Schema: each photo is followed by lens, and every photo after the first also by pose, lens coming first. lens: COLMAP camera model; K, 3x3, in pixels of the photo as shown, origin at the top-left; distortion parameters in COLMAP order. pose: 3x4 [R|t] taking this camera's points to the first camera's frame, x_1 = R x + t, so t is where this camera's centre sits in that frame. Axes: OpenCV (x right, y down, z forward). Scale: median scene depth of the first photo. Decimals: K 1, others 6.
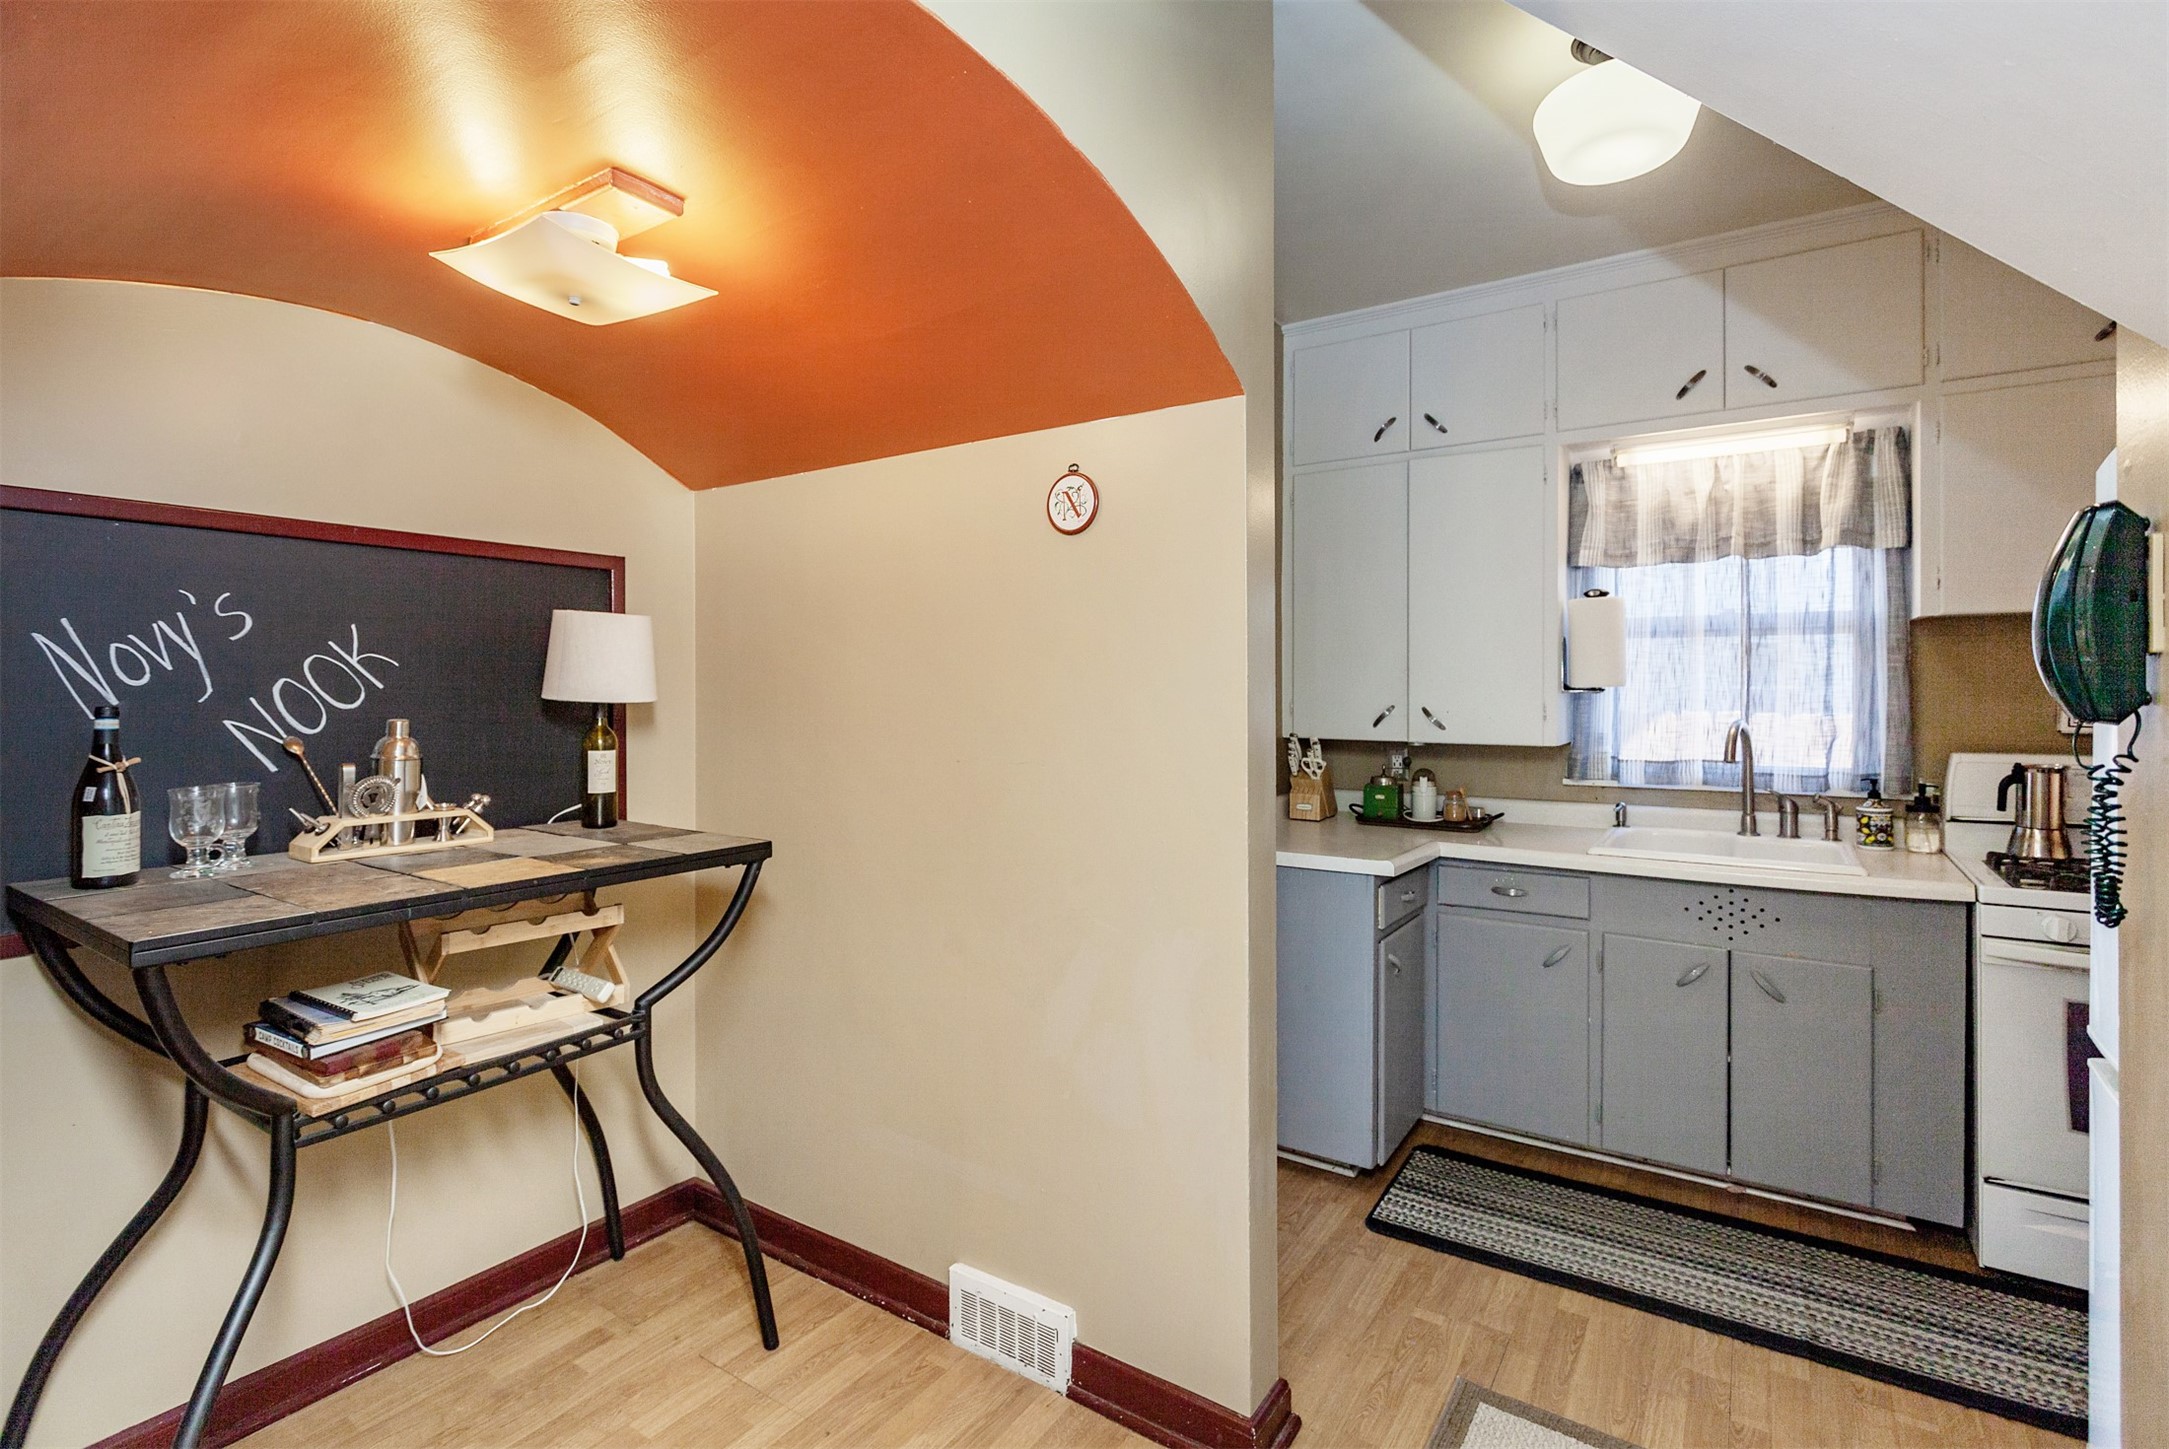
lens RADIAL K [[1022.5, 0, 1032.9], [0, 1022.5, 681.5], [0, 0, 1]] dist [-0.009793, 0.001964]
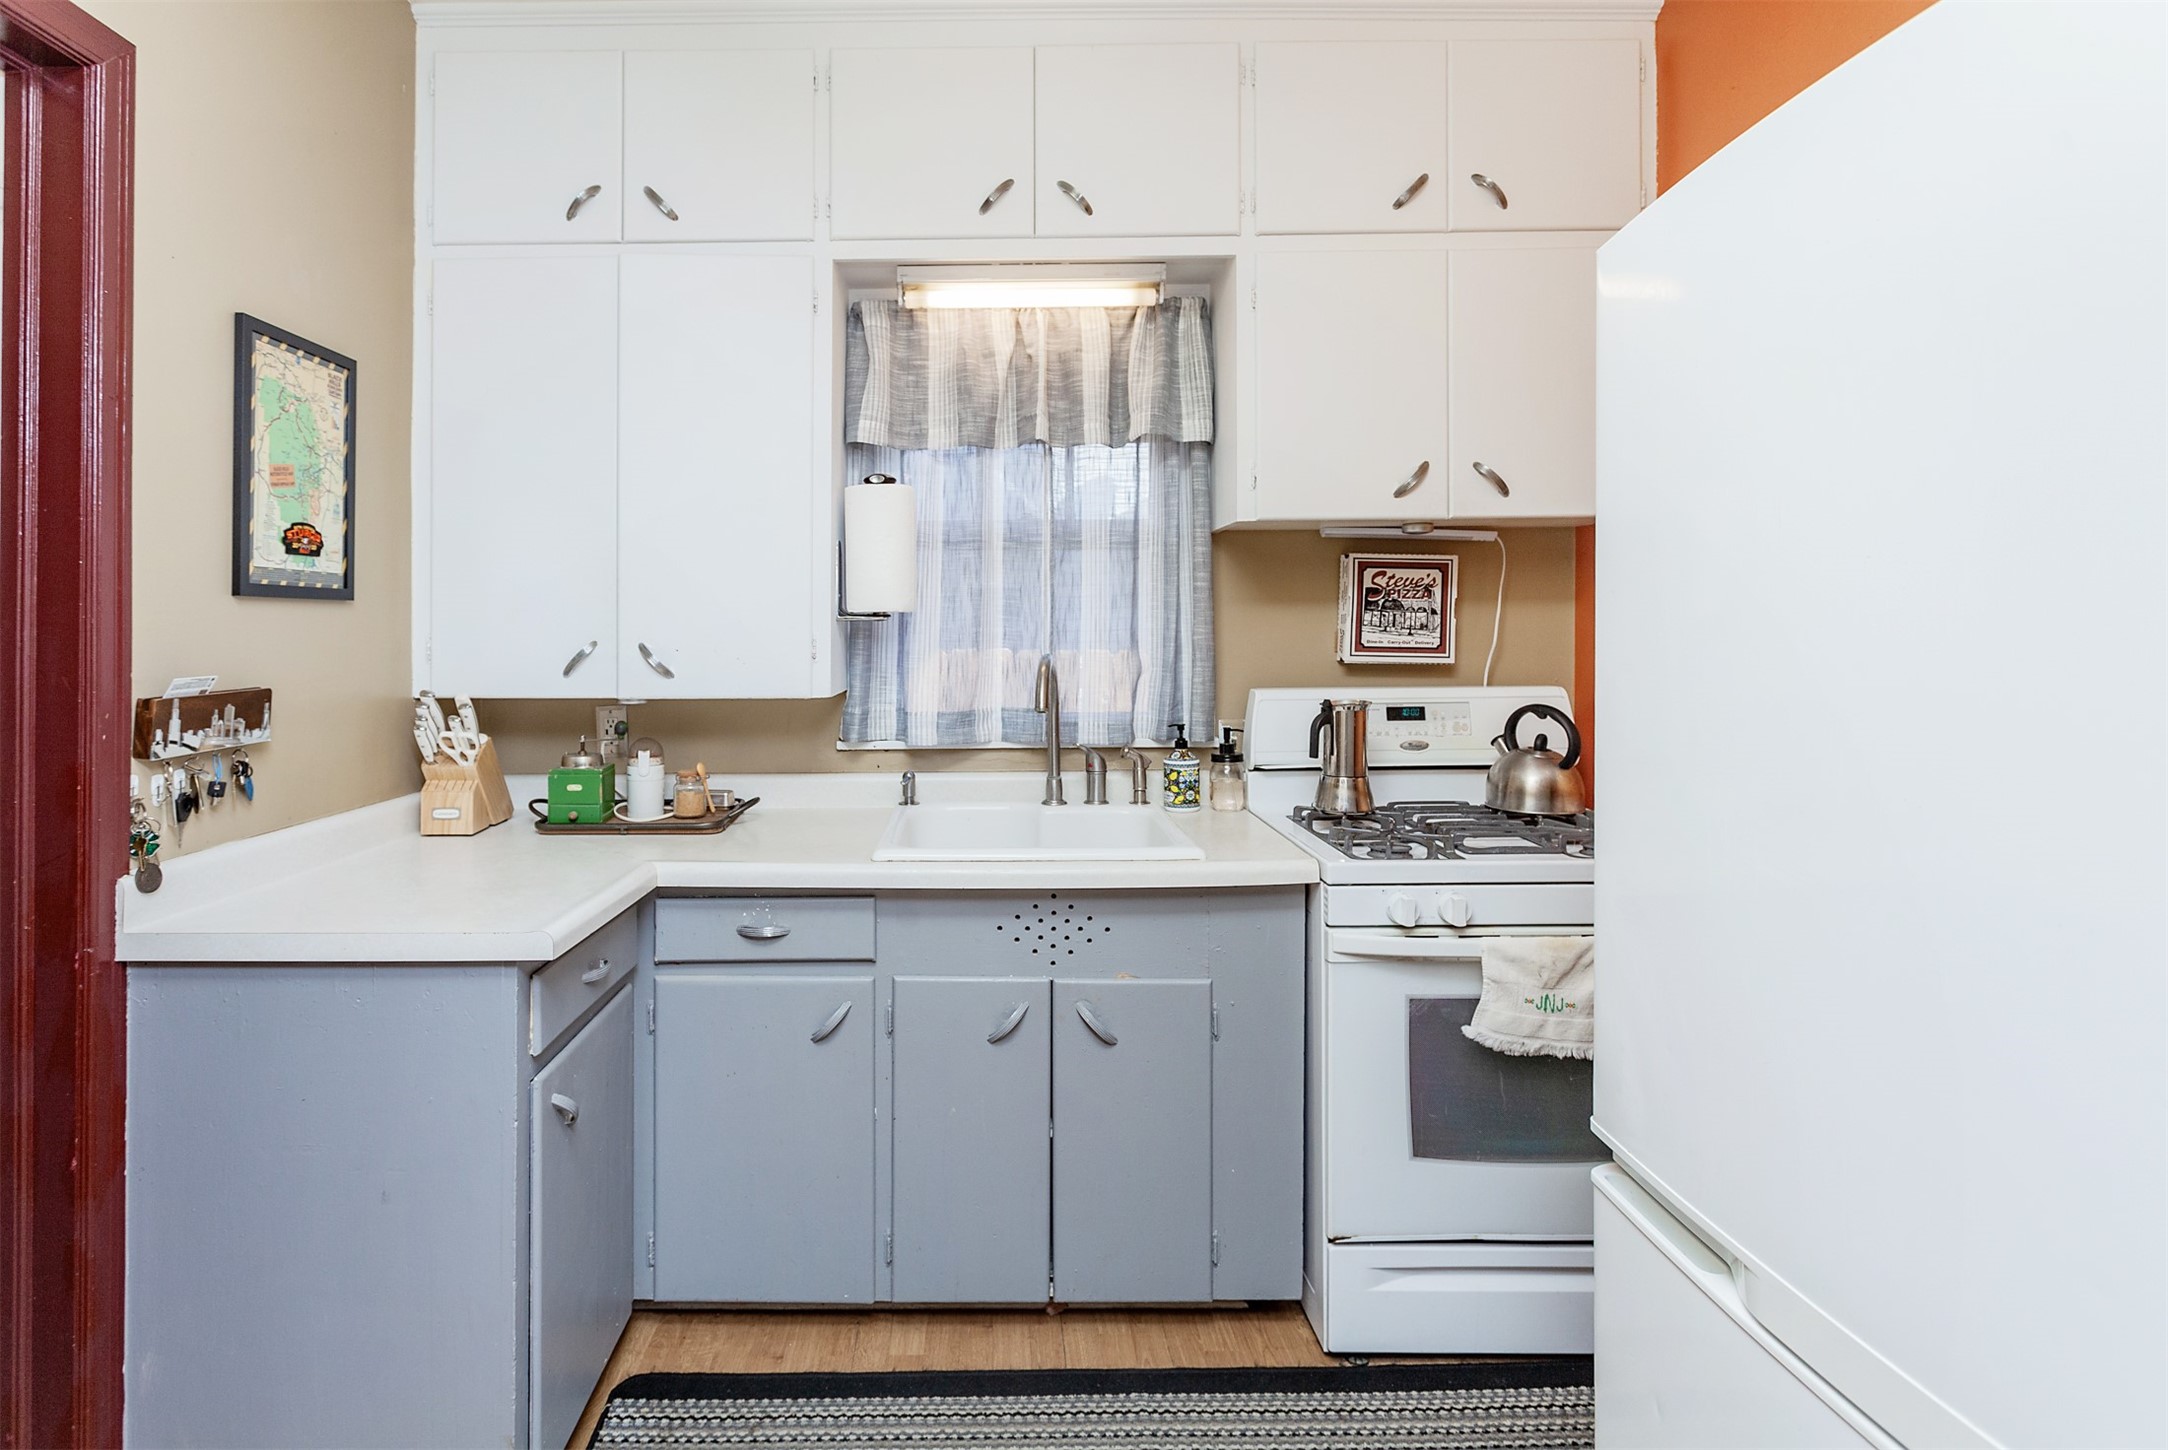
lens RADIAL K [[1022.1, 0, 983.9], [0, 1022.1, 632.7], [0, 0, 1]] dist [-0.009793, 0.001964]
pose [[0.810198, -0.000663, 0.586156, 0.203875], [-0.000350, 0.999999, 0.001616, 0.019658], [-0.586157, -0.001514, 0.810196, 0.399764]]
